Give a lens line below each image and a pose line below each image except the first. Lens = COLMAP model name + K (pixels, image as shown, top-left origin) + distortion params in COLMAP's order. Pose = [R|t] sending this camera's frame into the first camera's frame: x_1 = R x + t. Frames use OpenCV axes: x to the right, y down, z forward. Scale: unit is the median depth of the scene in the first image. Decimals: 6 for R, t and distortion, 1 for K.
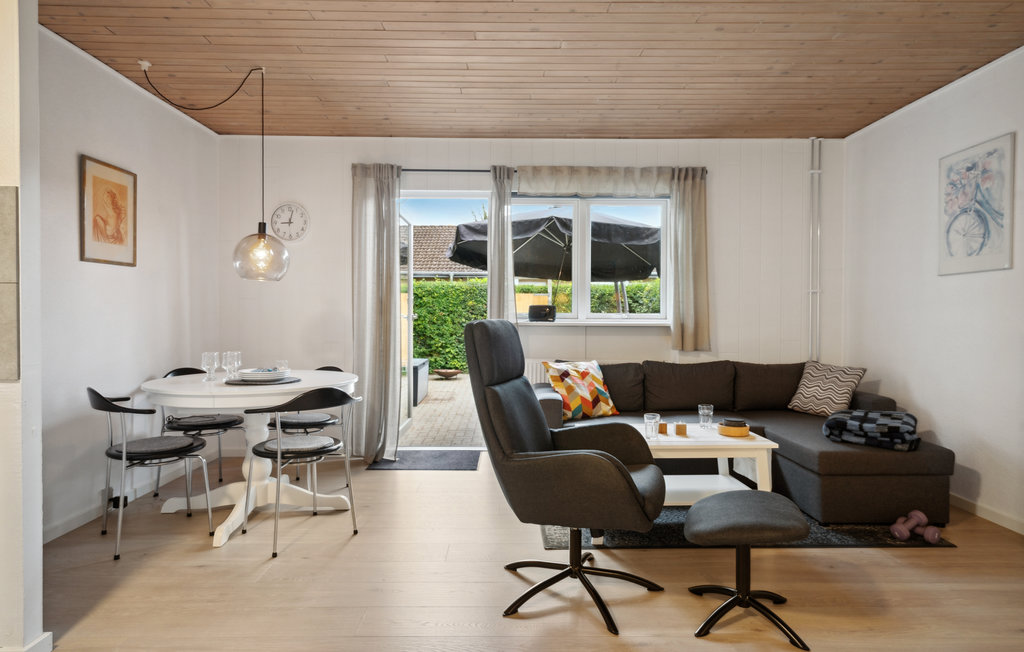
lens RADIAL K [[575.3, 0, 512.4], [0, 575.3, 322.8], [0, 0, 1]] dist [-0.001060, -0.000196]
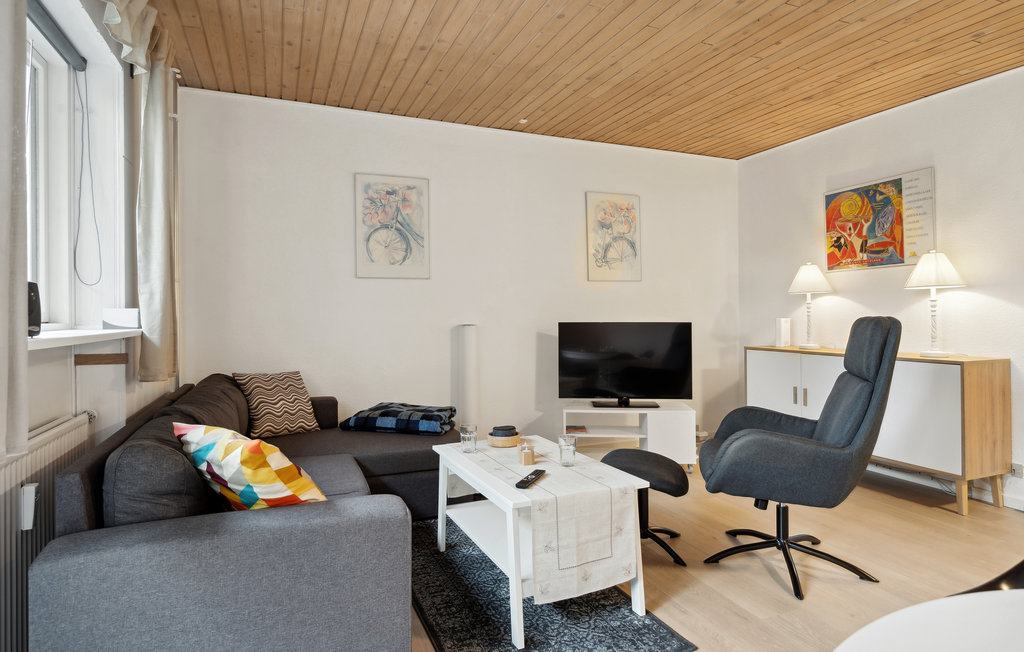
lens RADIAL K [[575.3, 0, 510.5], [0, 575.3, 319.5], [0, 0, 1]] dist [-0.001060, -0.000196]
pose [[-0.365010, -0.000448, 0.931003, -0.426171], [0.017100, 0.999828, 0.007185, -0.004063], [-0.930846, 0.018543, -0.364940, 1.191297]]
